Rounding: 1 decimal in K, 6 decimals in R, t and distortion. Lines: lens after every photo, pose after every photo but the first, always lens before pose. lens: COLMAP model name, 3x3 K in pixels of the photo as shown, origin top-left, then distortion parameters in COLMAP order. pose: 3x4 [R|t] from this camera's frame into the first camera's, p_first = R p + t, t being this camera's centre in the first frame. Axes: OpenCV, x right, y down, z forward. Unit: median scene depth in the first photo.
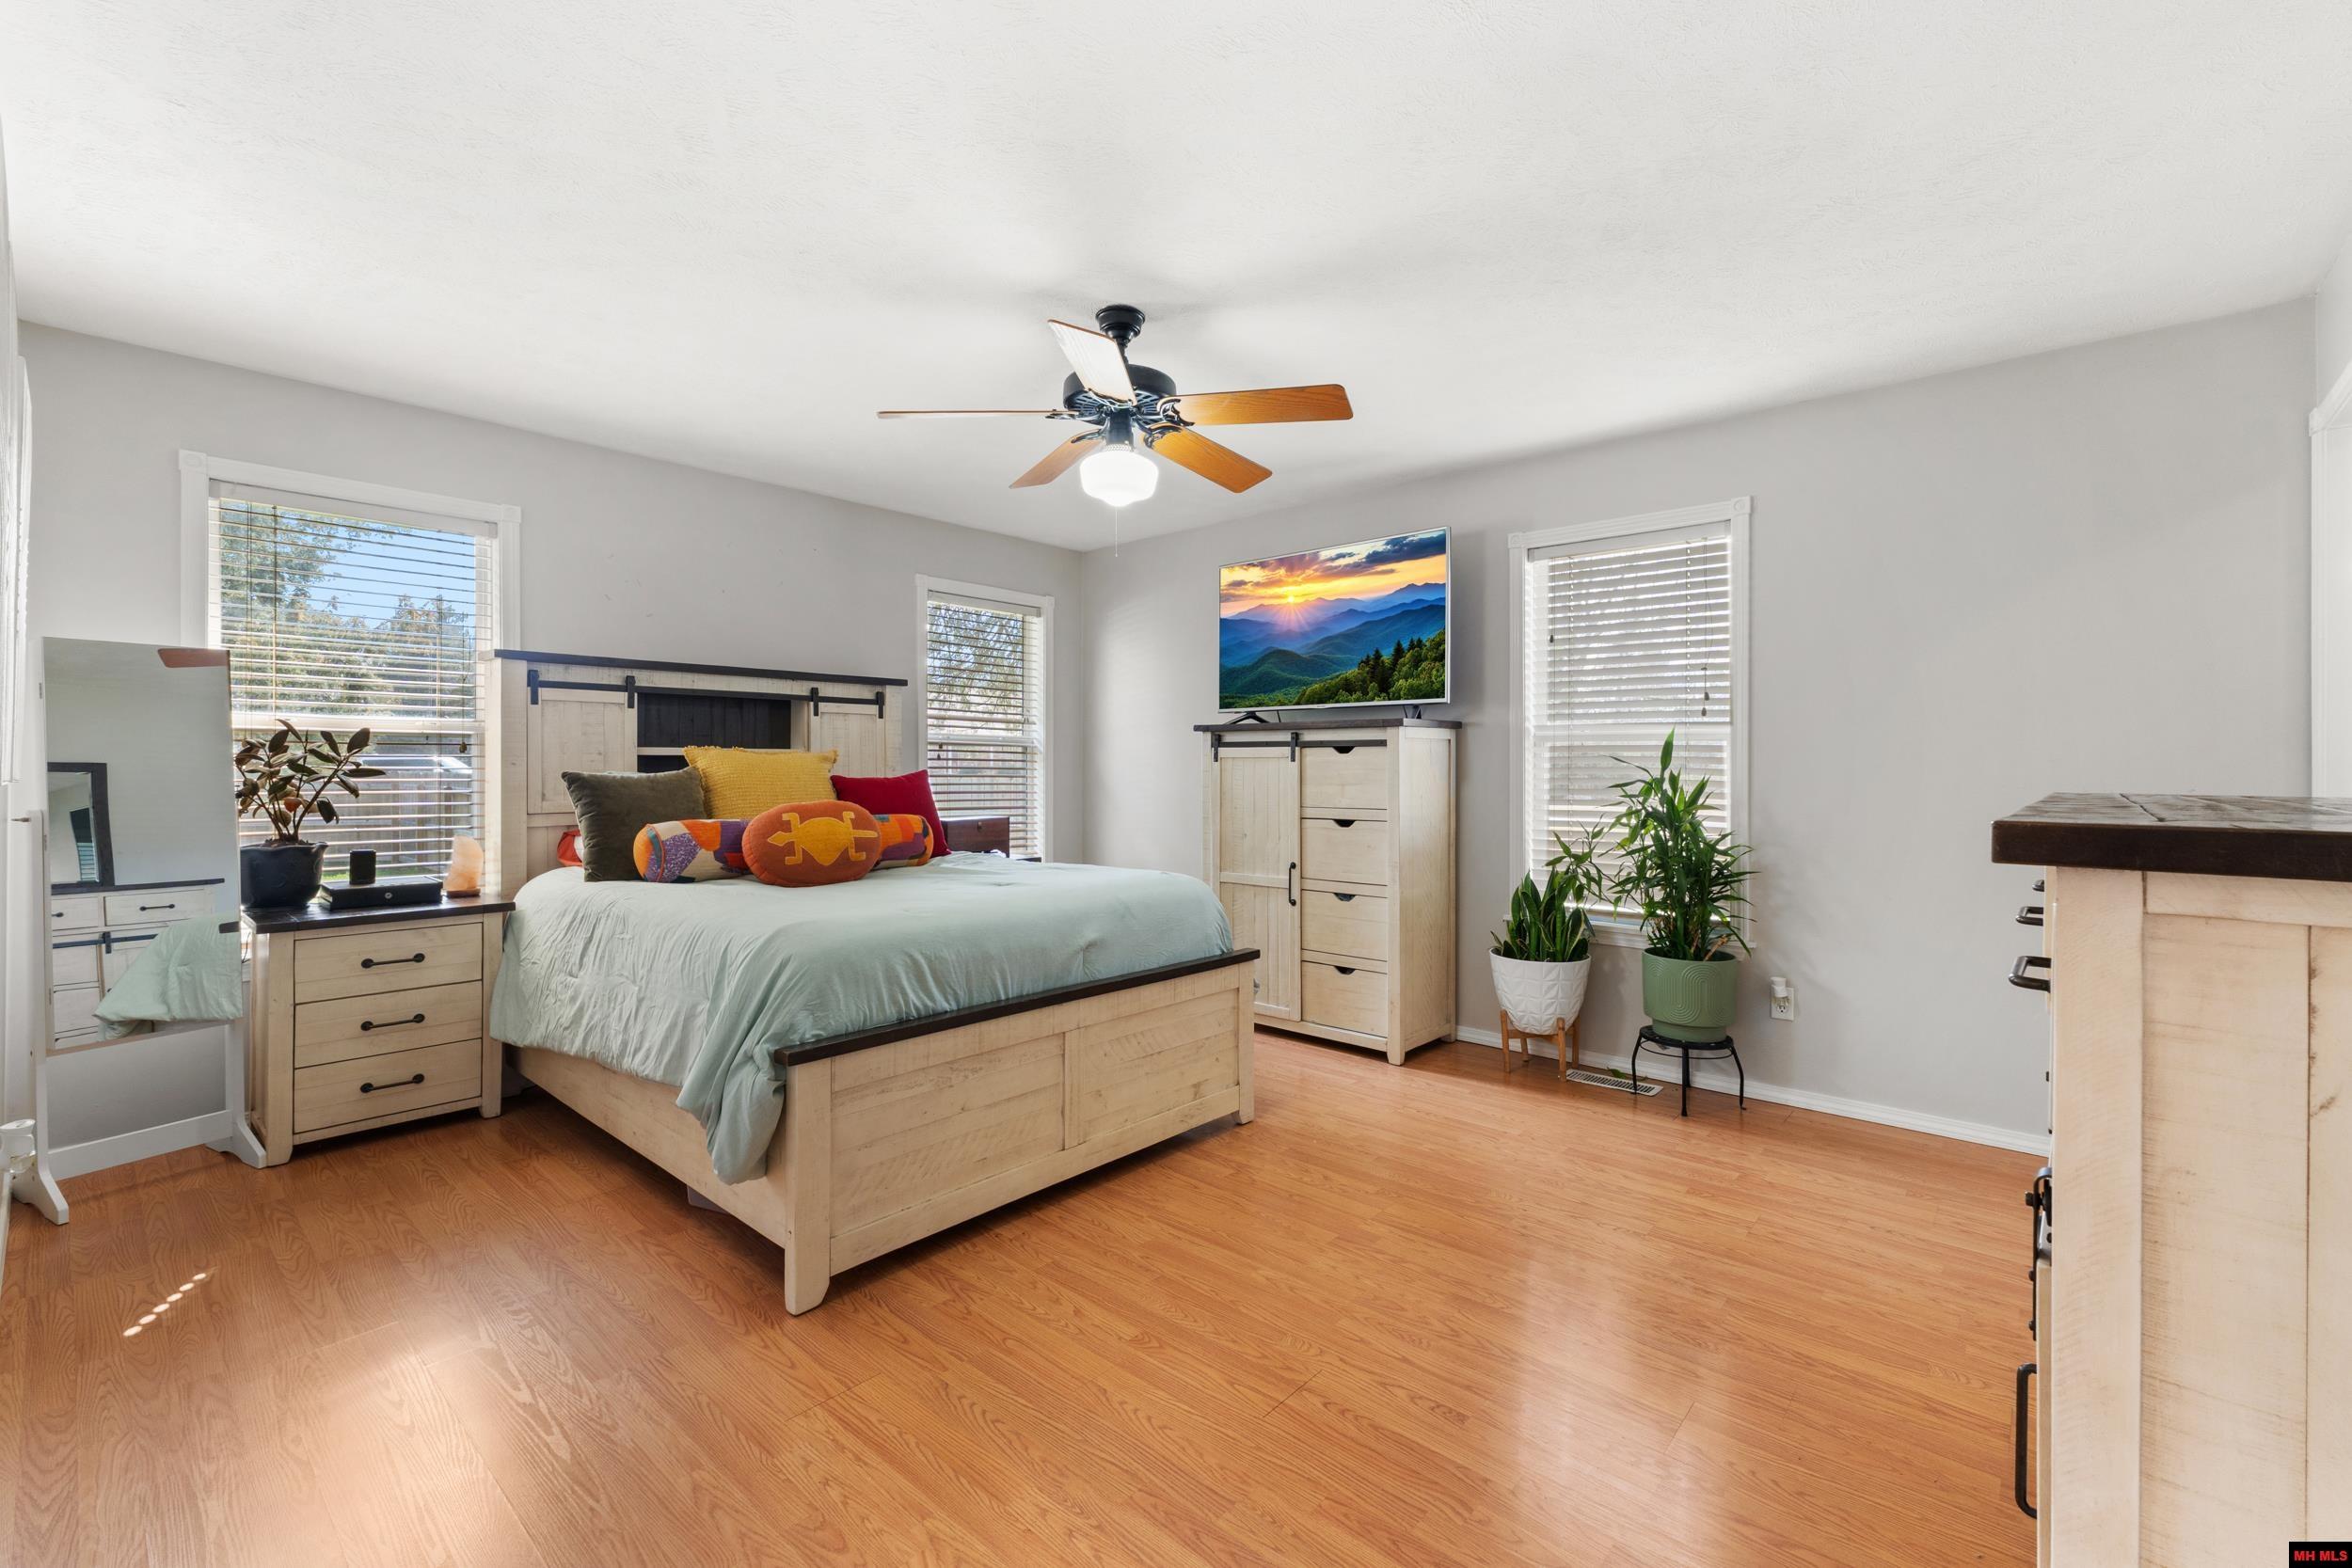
lens RADIAL K [[1009.1, 0, 1176.0], [0, 1009.1, 784.0], [0, 0, 1]] dist [-0.000774, -0.000266]
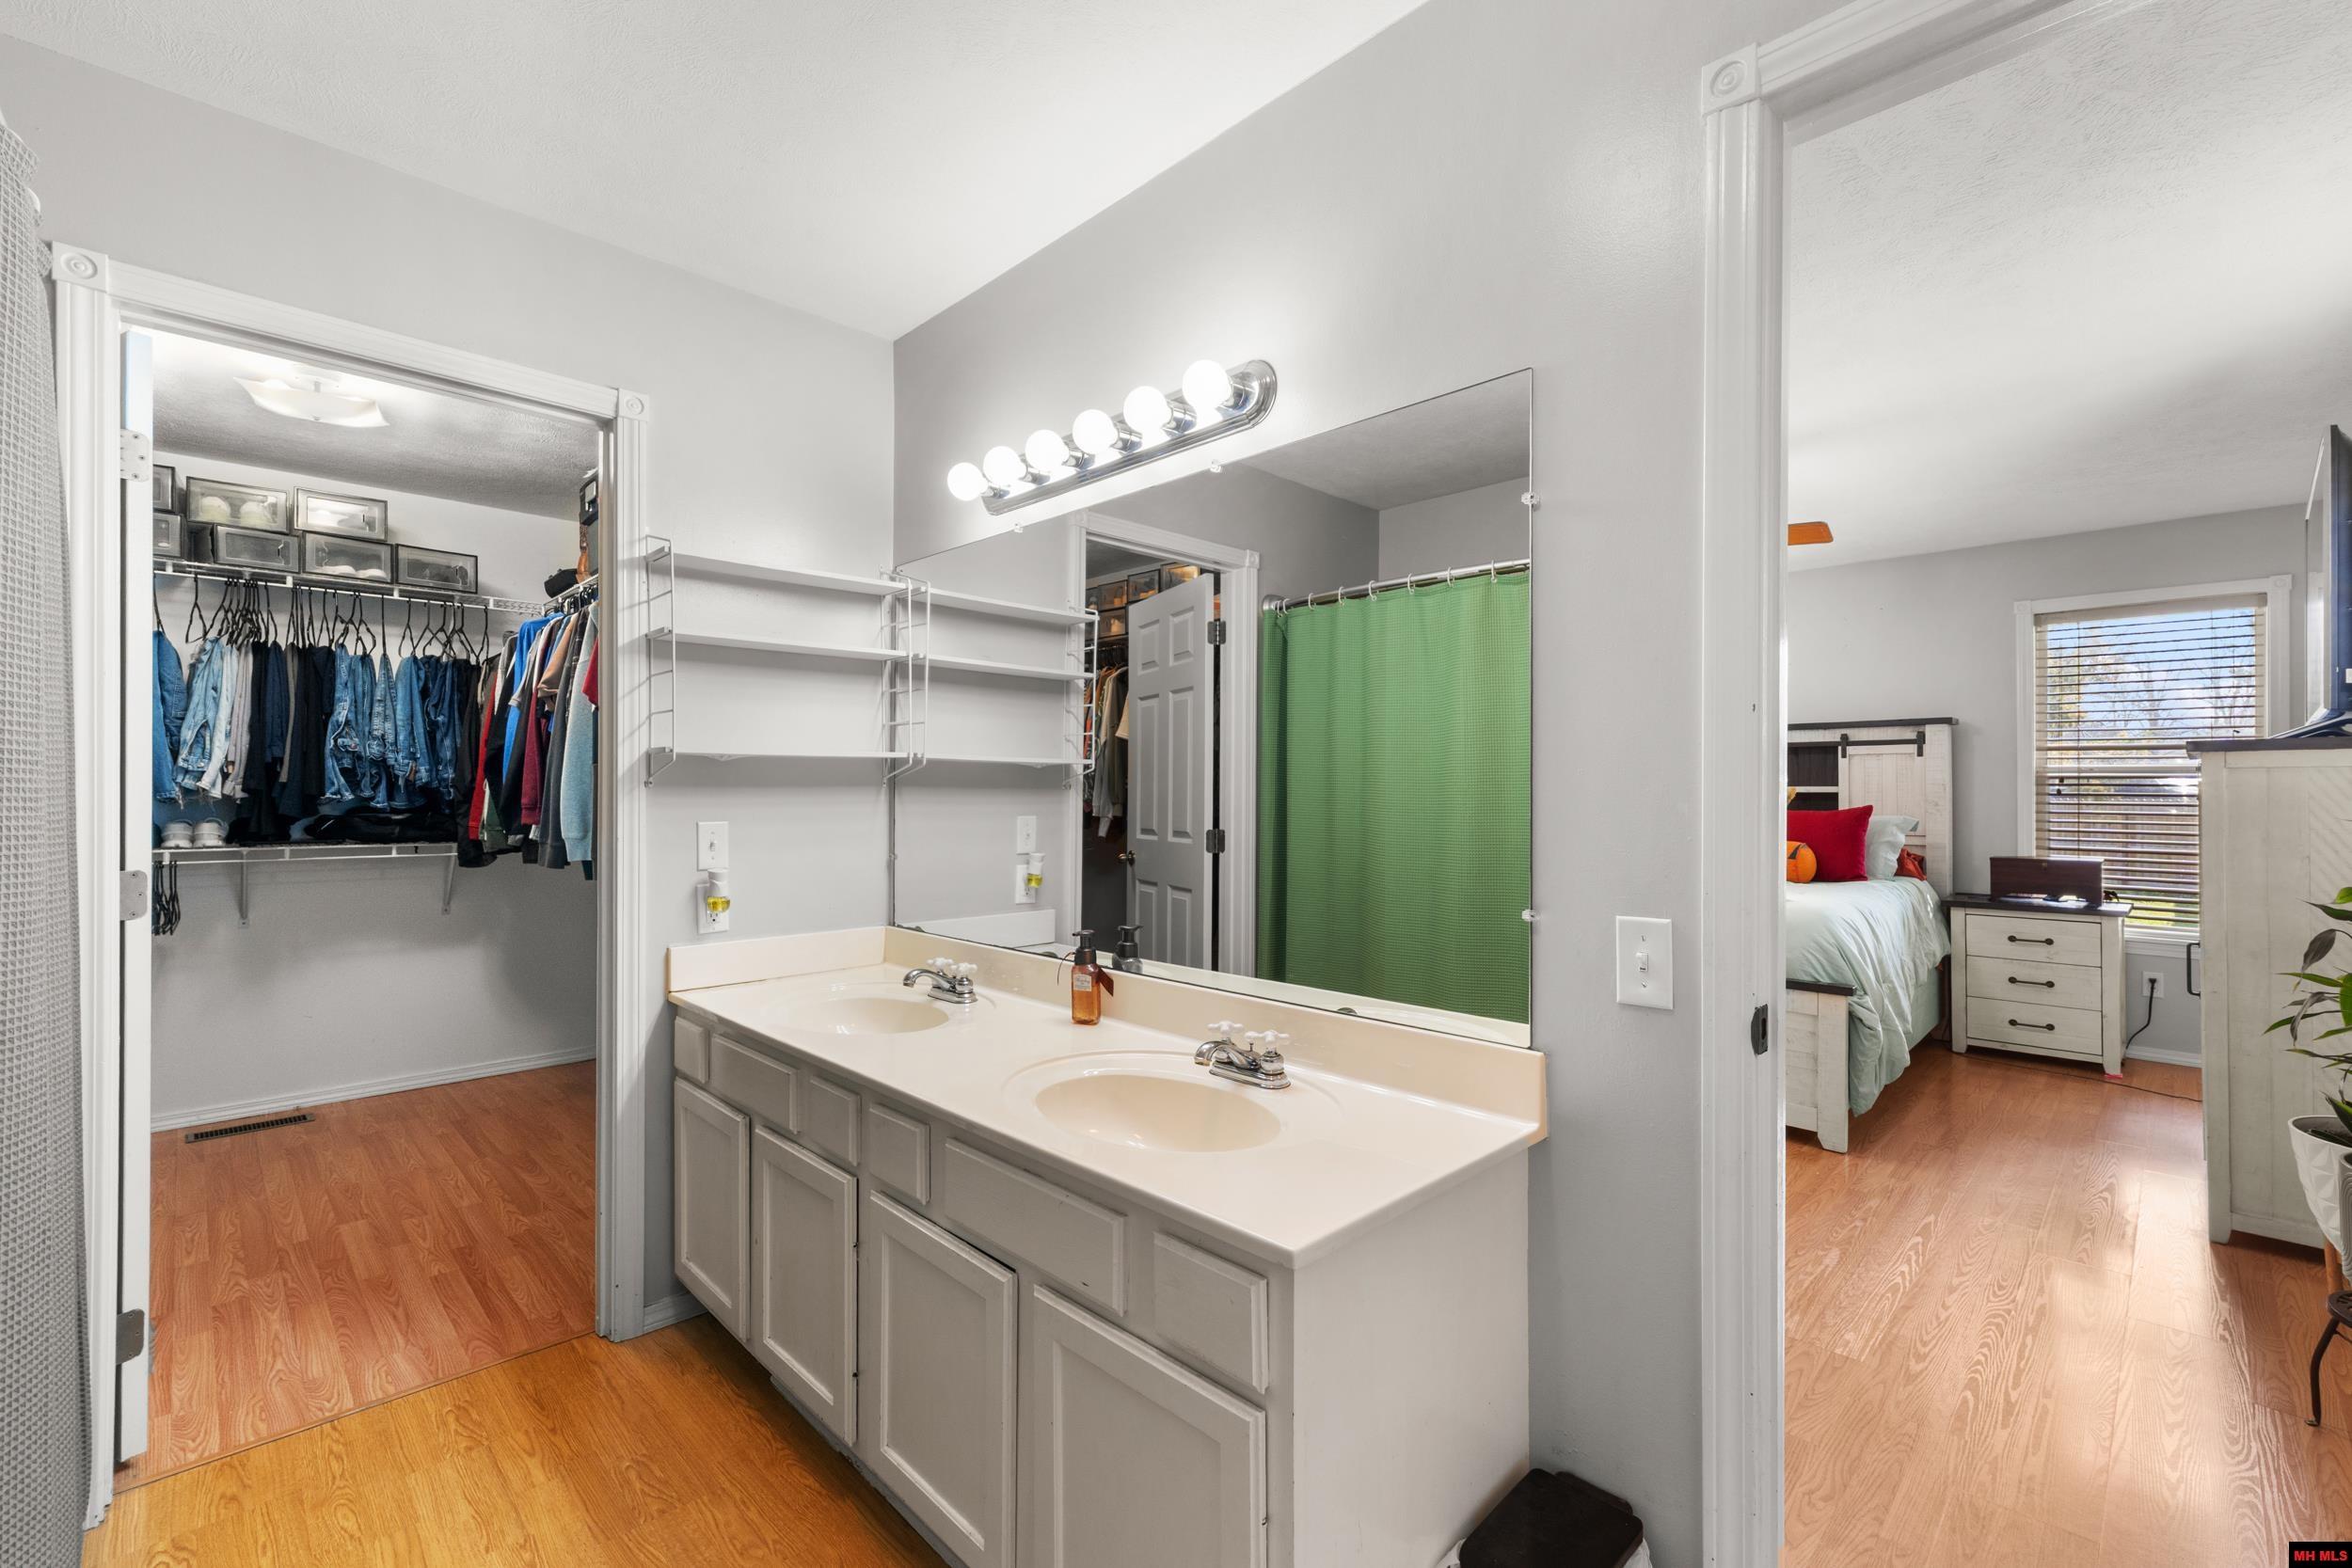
lens RADIAL K [[1009.1, 0, 1176.0], [0, 1009.1, 784.0], [0, 0, 1]] dist [-0.000774, -0.000266]
pose [[-0.063250, -0.005494, -0.997983, 1.217132], [-0.016290, 0.999857, -0.004472, -0.026718], [0.997865, 0.015974, -0.063331, 0.412196]]
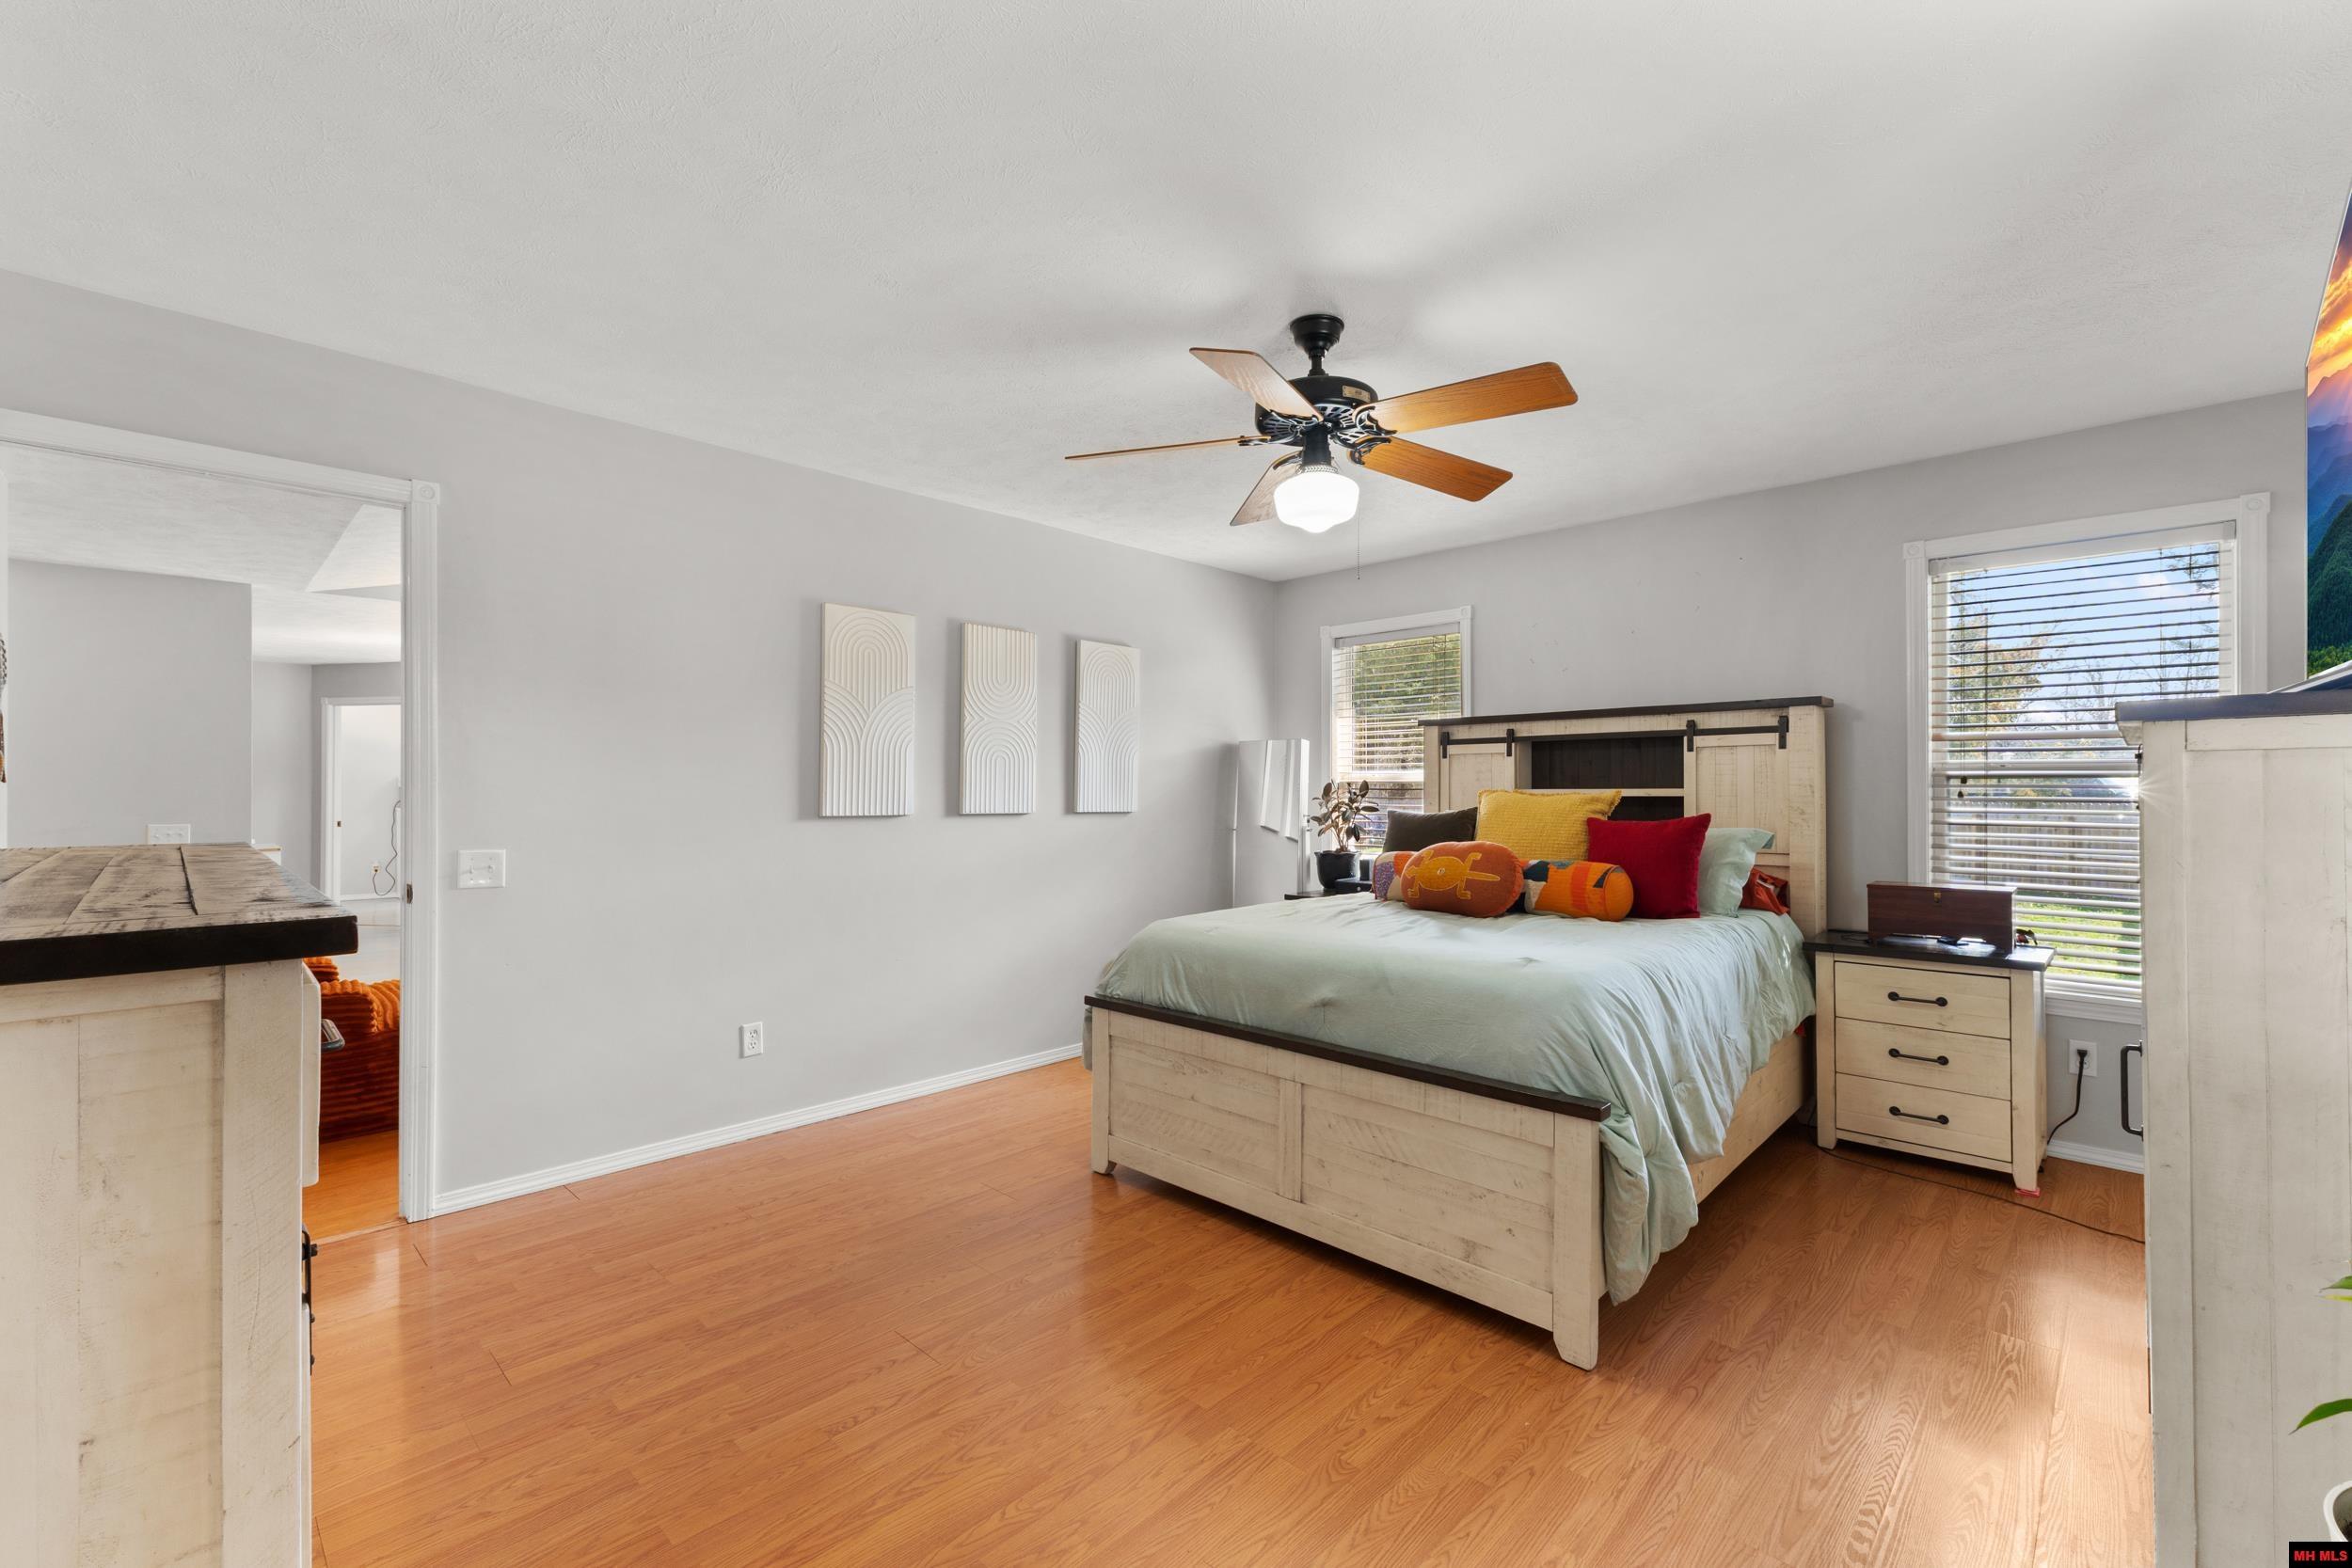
lens RADIAL K [[994.3, 0, 1185.7], [0, 994.3, 786.9], [0, 0, 1]] dist [0.000891, 0.000078]
pose [[-0.039434, -0.005900, -0.999205, 0.771385], [-0.015863, 0.999860, -0.005278, -0.033304], [0.999096, 0.015643, -0.039522, 0.815576]]
